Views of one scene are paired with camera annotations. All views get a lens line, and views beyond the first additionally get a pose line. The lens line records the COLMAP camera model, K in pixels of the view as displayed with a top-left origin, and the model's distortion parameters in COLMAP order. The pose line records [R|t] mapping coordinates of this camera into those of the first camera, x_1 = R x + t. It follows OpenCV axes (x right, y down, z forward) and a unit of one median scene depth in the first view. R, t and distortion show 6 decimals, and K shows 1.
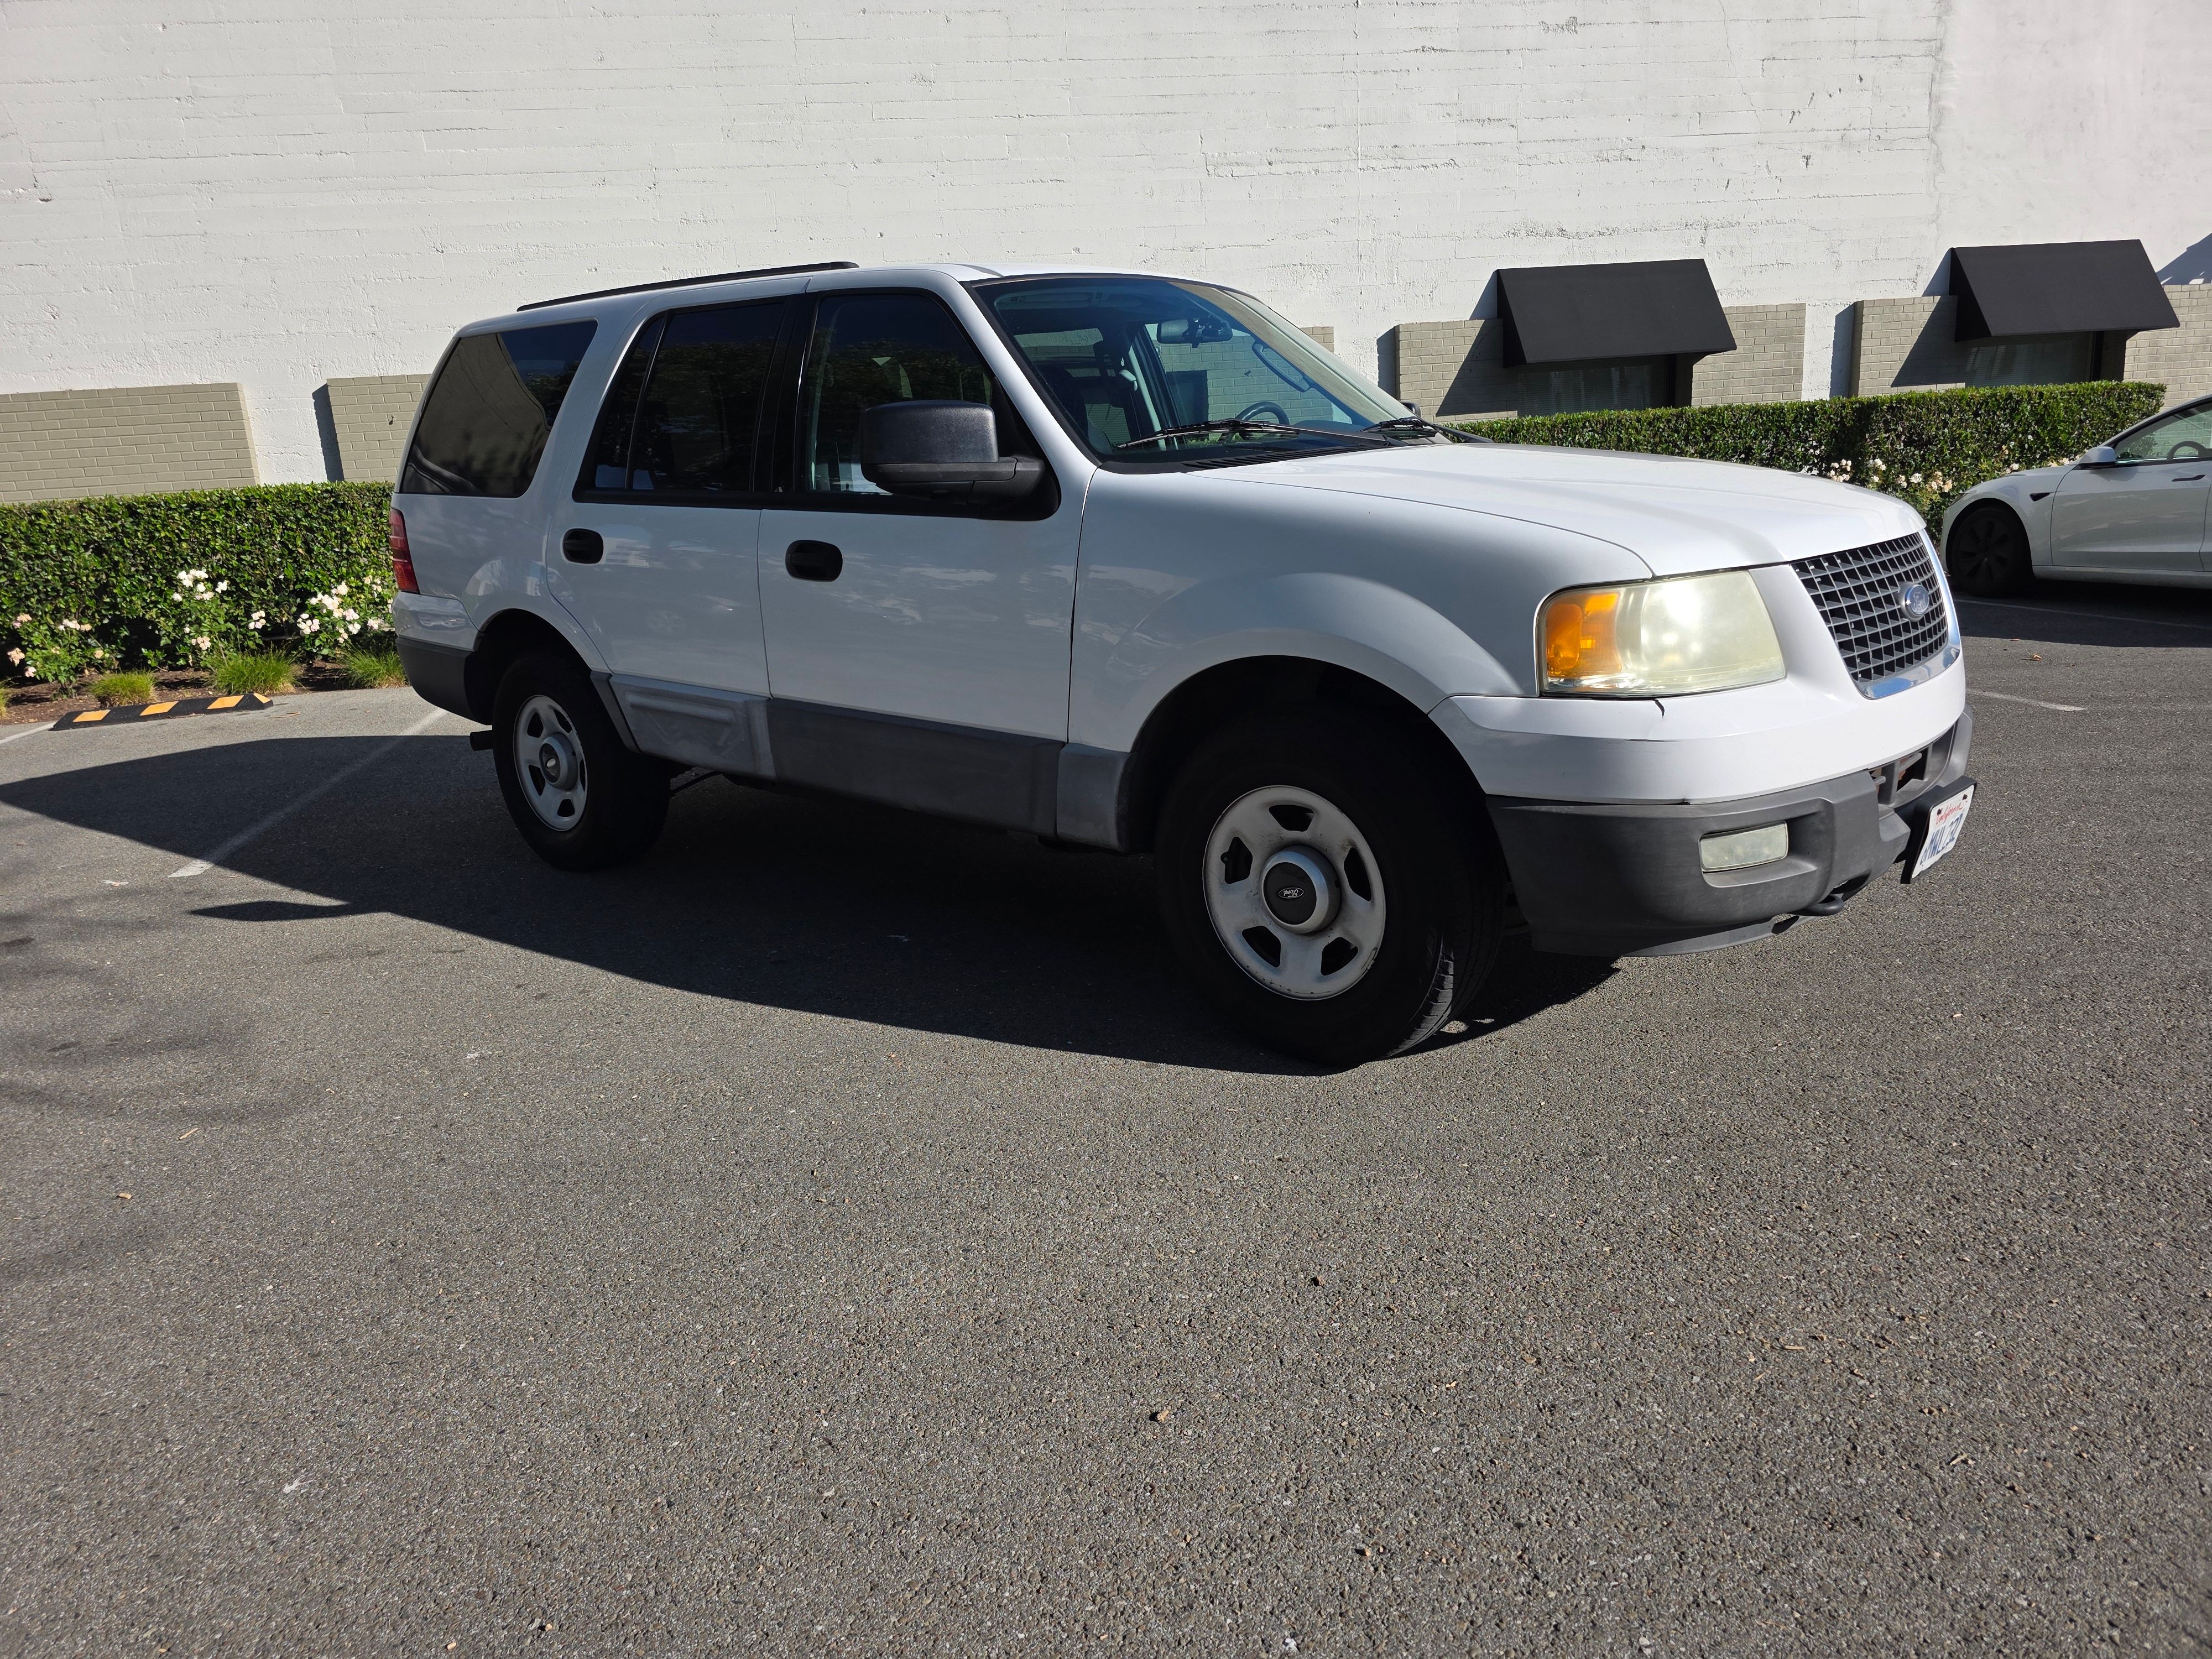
lens RADIAL K [[1494.0, 0, 1074.8], [0, 1494.0, 842.0], [0, 0, 1]] dist [0.062086, -0.051739]
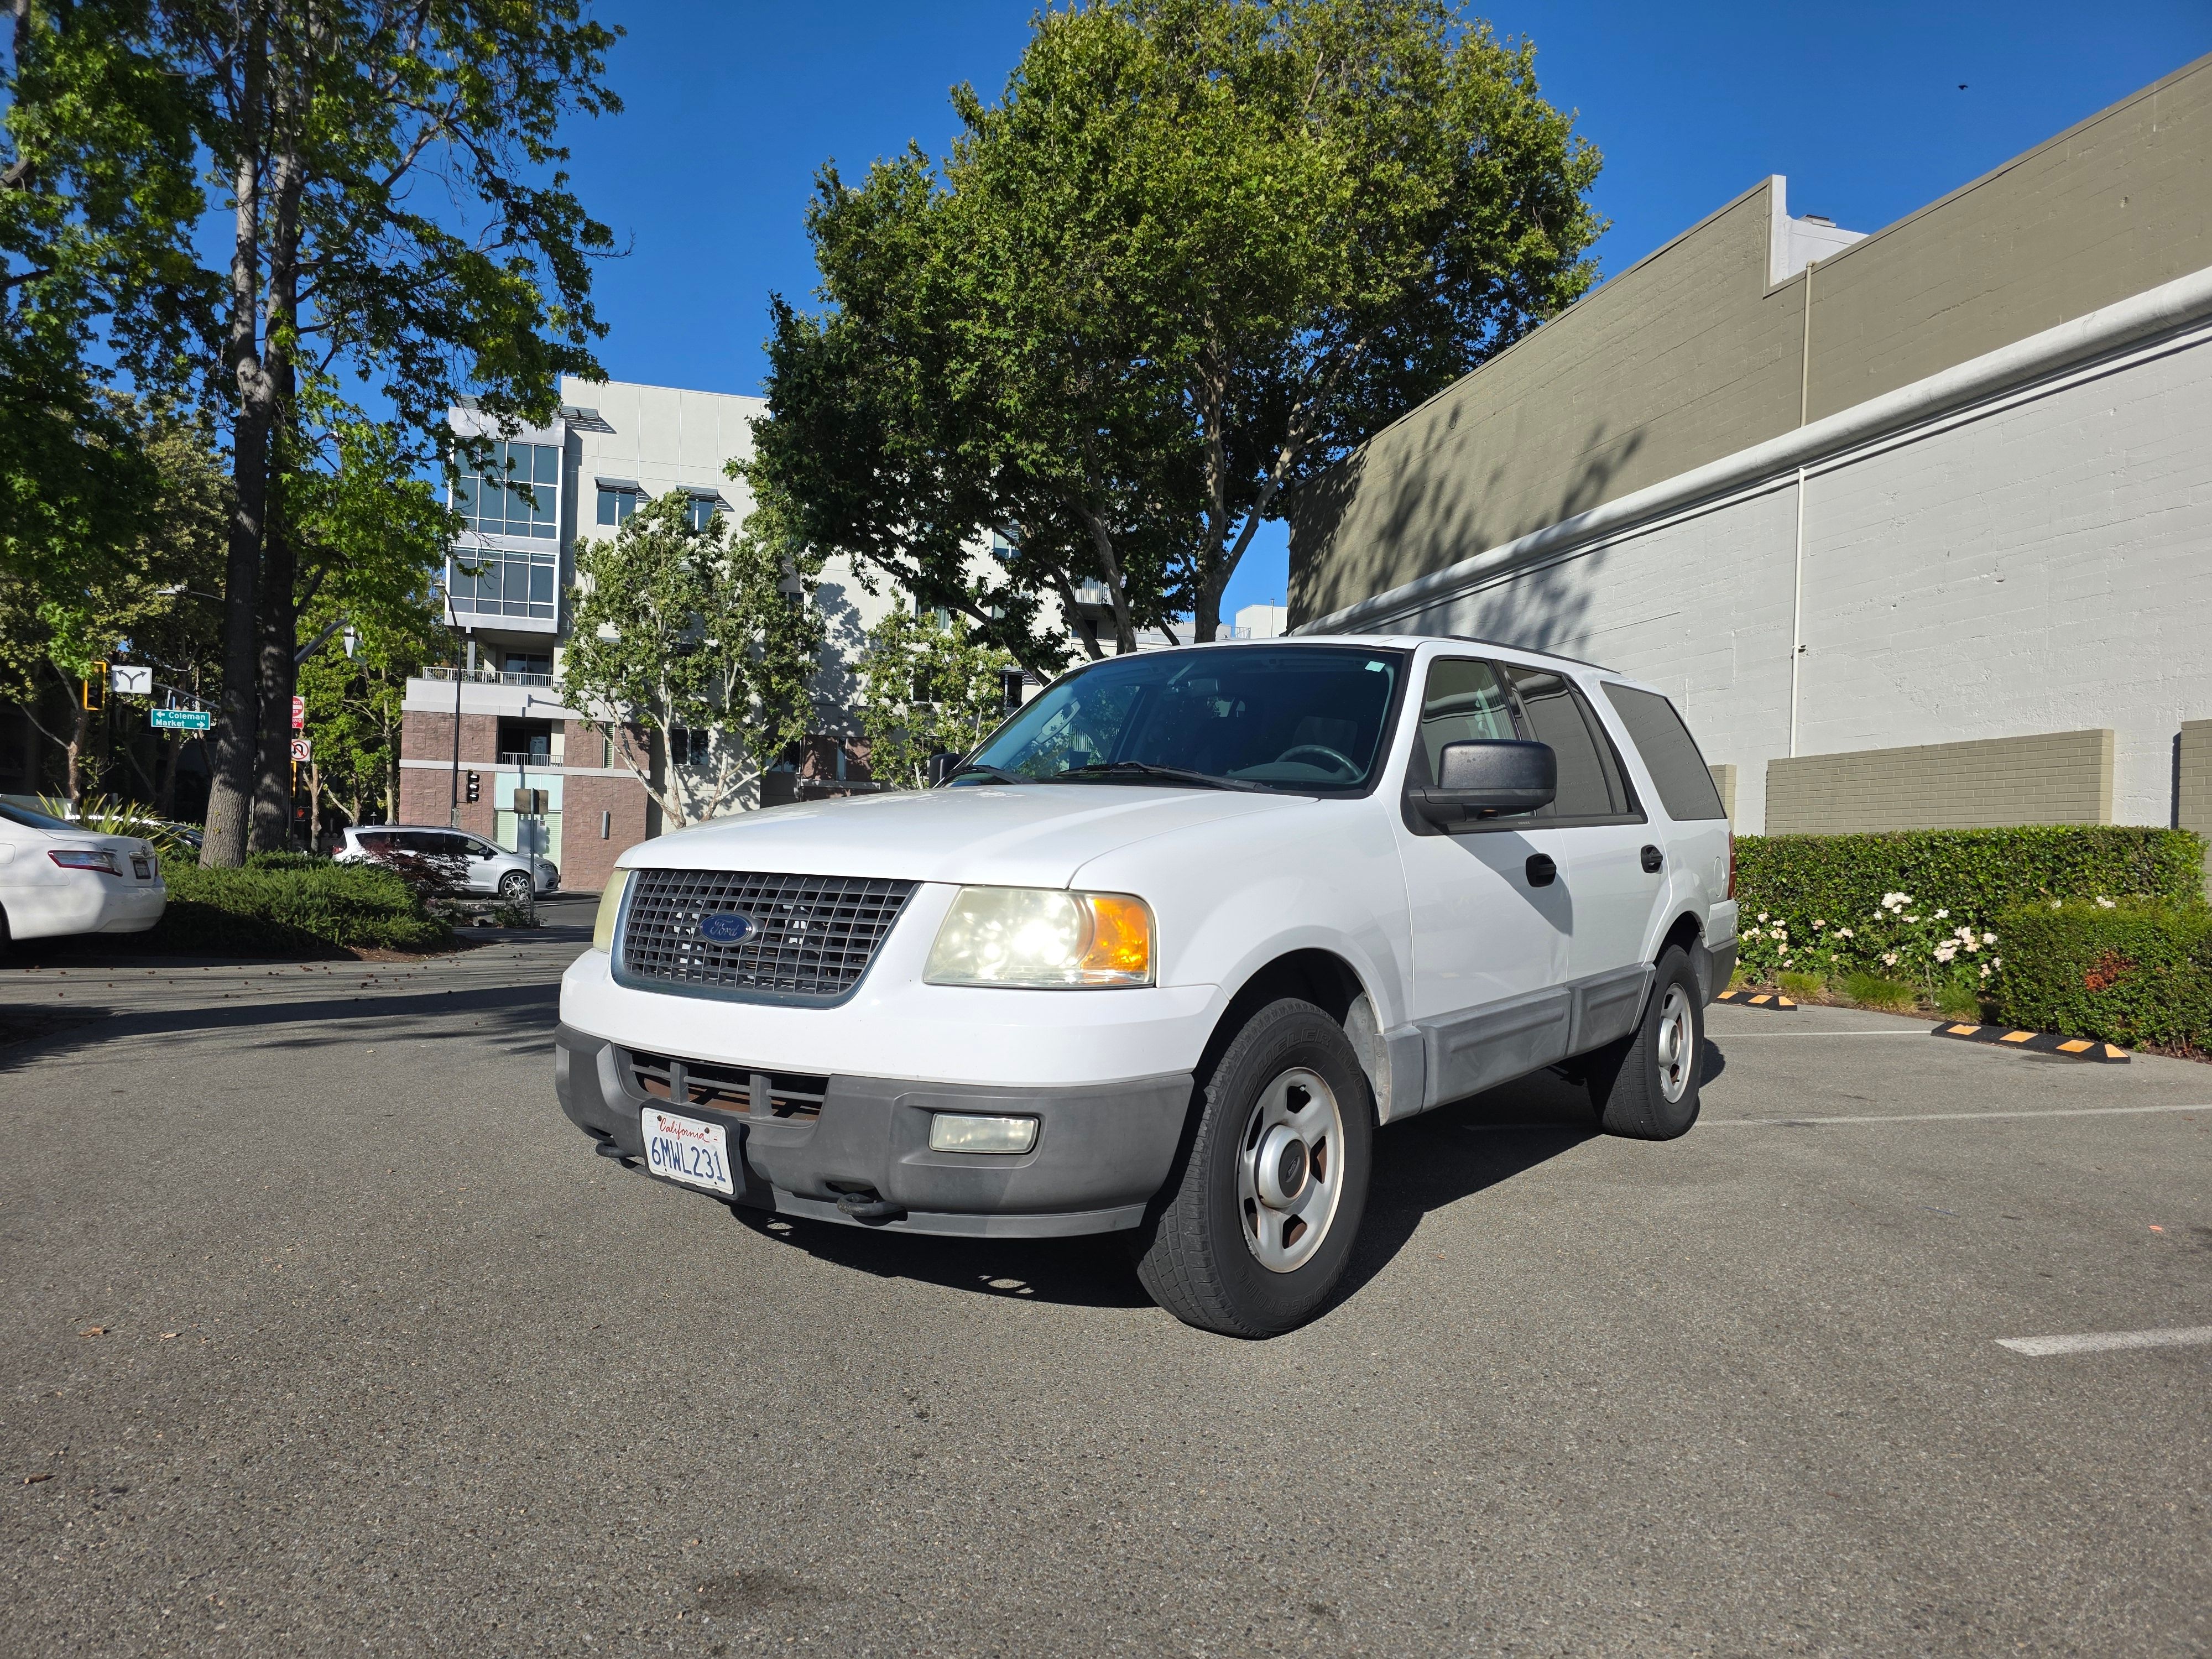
lens RADIAL K [[1494.0, 0, 1096.7], [0, 1494.0, 840.4], [0, 0, 1]] dist [0.062086, -0.051739]
pose [[0.095746, 0.046718, -0.994309, 1.076281], [-0.264268, 0.964245, 0.019858, -0.202196], [0.959685, 0.260863, 0.104669, 0.737280]]
